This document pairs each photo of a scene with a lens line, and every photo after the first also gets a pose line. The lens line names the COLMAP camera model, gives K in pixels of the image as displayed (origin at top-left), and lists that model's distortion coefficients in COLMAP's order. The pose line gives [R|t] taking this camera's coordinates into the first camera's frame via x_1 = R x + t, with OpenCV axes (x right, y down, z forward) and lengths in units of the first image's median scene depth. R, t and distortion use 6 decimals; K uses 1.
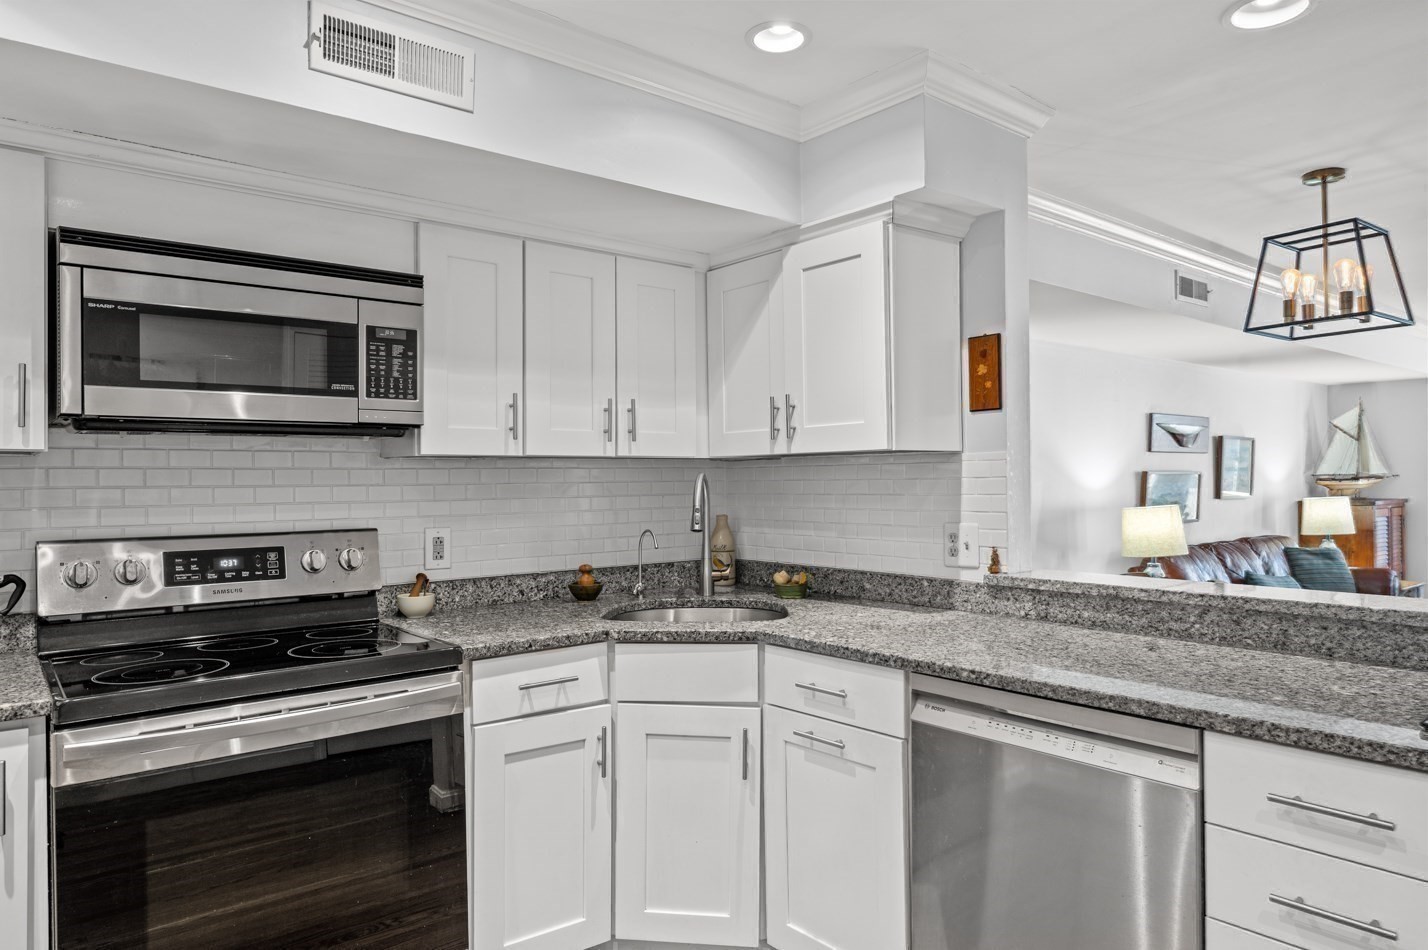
lens RADIAL K [[896.7, 0, 706.8], [0, 896.7, 472.7], [0, 0, 1]] dist [0.000721, -0.005583]
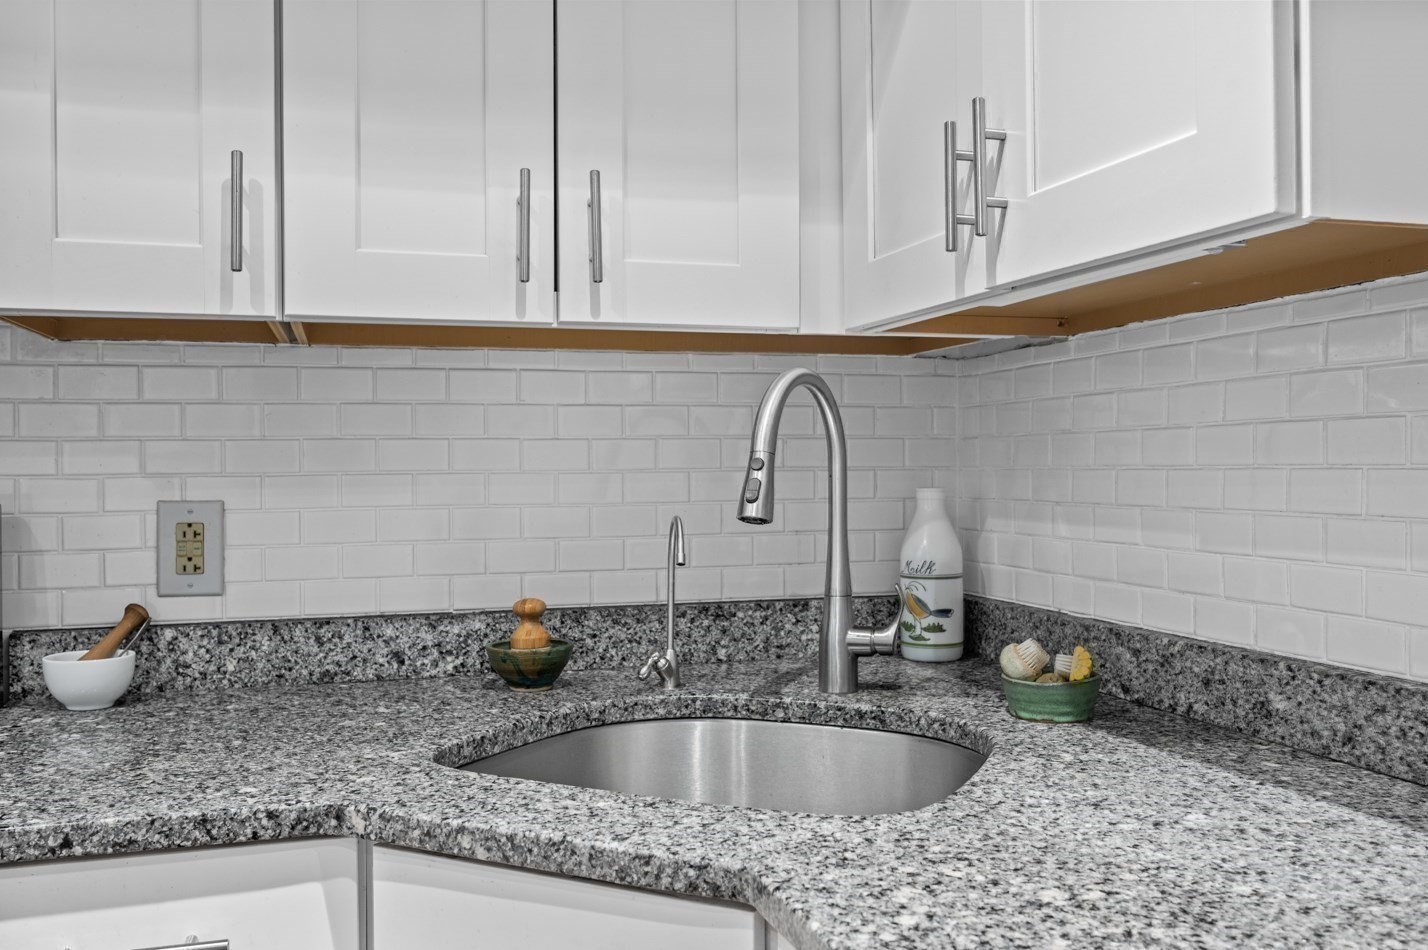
lens RADIAL K [[1232.7, 0, 714.5], [0, 1232.7, 470.3], [0, 0, 1]] dist [-0.001030, -0.011820]
pose [[0.928548, 0.004571, -0.371184, 0.168444], [0.000288, 0.999915, 0.013035, 0.040236], [0.371212, -0.012210, 0.928468, 0.560156]]
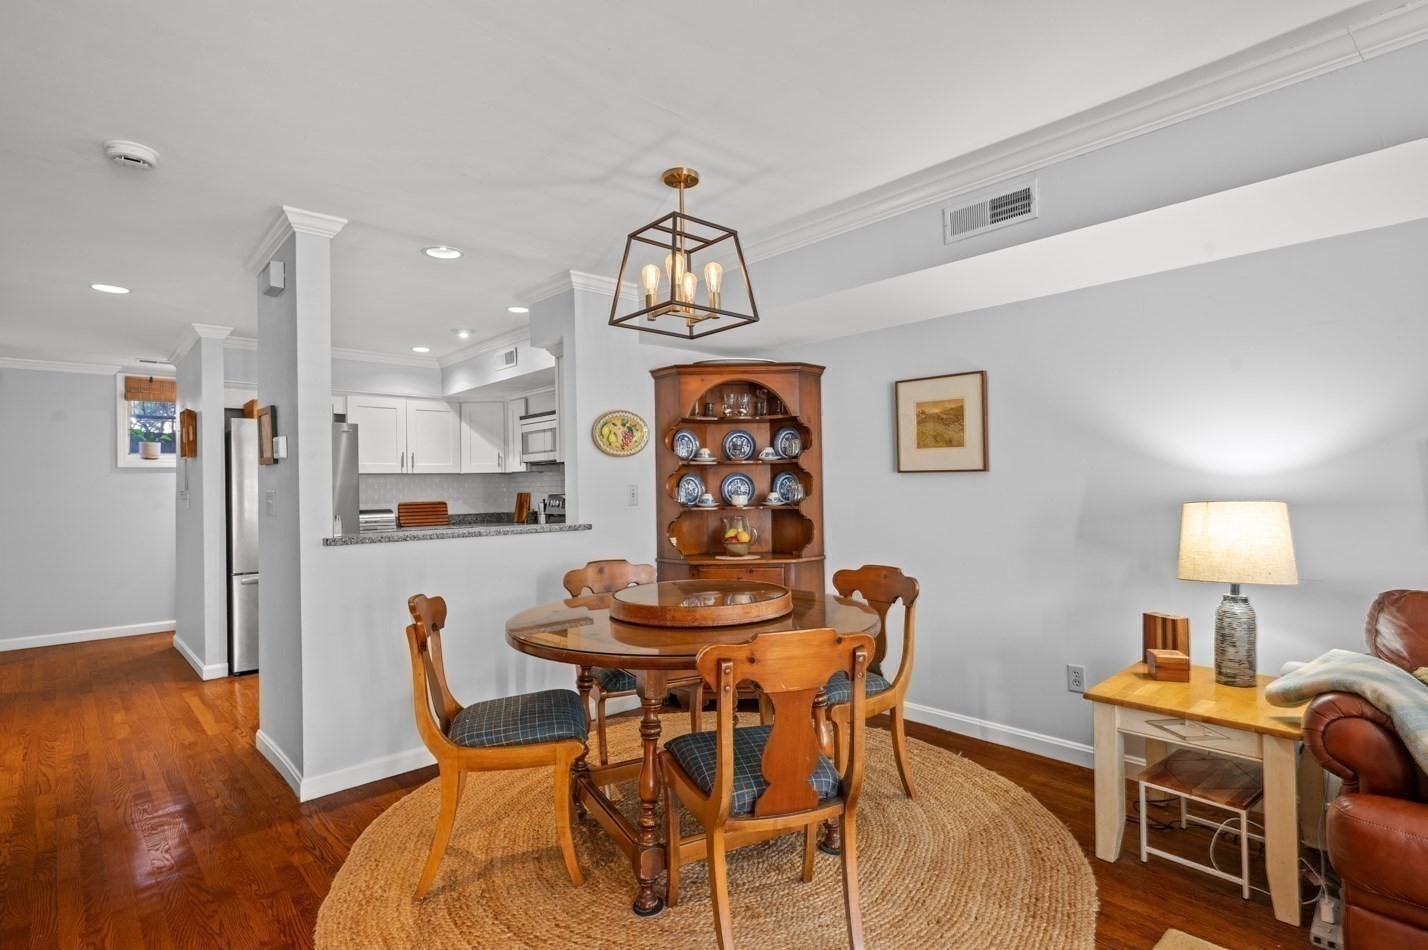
lens RADIAL K [[709.0, 0, 716.5], [0, 709.0, 476.3], [0, 0, 1]] dist [-0.005123, 0.000555]
pose [[0.078032, -0.008984, -0.996910, 1.816451], [0.022247, 0.999726, -0.007268, 0.030152], [0.996703, -0.021611, 0.078210, 1.161102]]
